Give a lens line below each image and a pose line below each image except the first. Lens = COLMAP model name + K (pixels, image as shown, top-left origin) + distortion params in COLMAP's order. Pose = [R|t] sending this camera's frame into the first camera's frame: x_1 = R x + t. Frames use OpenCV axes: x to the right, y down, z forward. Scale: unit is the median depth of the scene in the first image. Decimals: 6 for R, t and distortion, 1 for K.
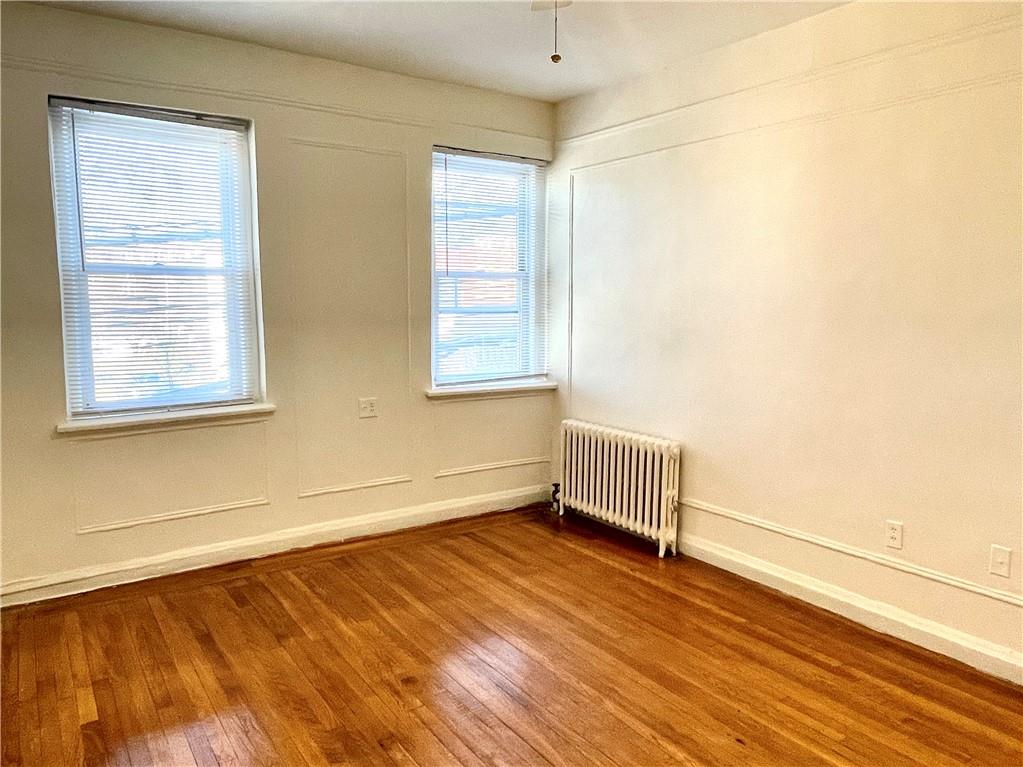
lens RADIAL K [[674.6, 0, 506.3], [0, 674.6, 386.1], [0, 0, 1]] dist [-0.007401, -0.000040]
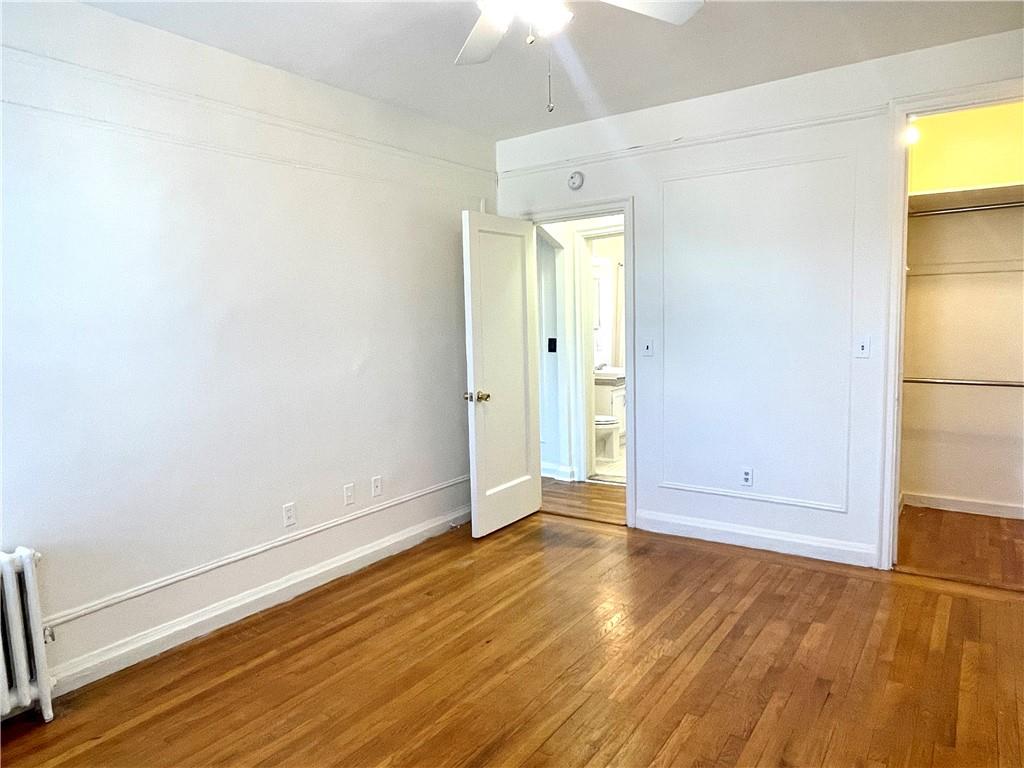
lens RADIAL K [[675.2, 0, 506.7], [0, 675.2, 386.8], [0, 0, 1]] dist [-0.007401, -0.000040]
pose [[-0.330037, -0.099523, 0.938707, -0.666293], [0.144748, 0.977330, 0.154510, -0.132569], [-0.932804, 0.186870, -0.308150, 0.969131]]
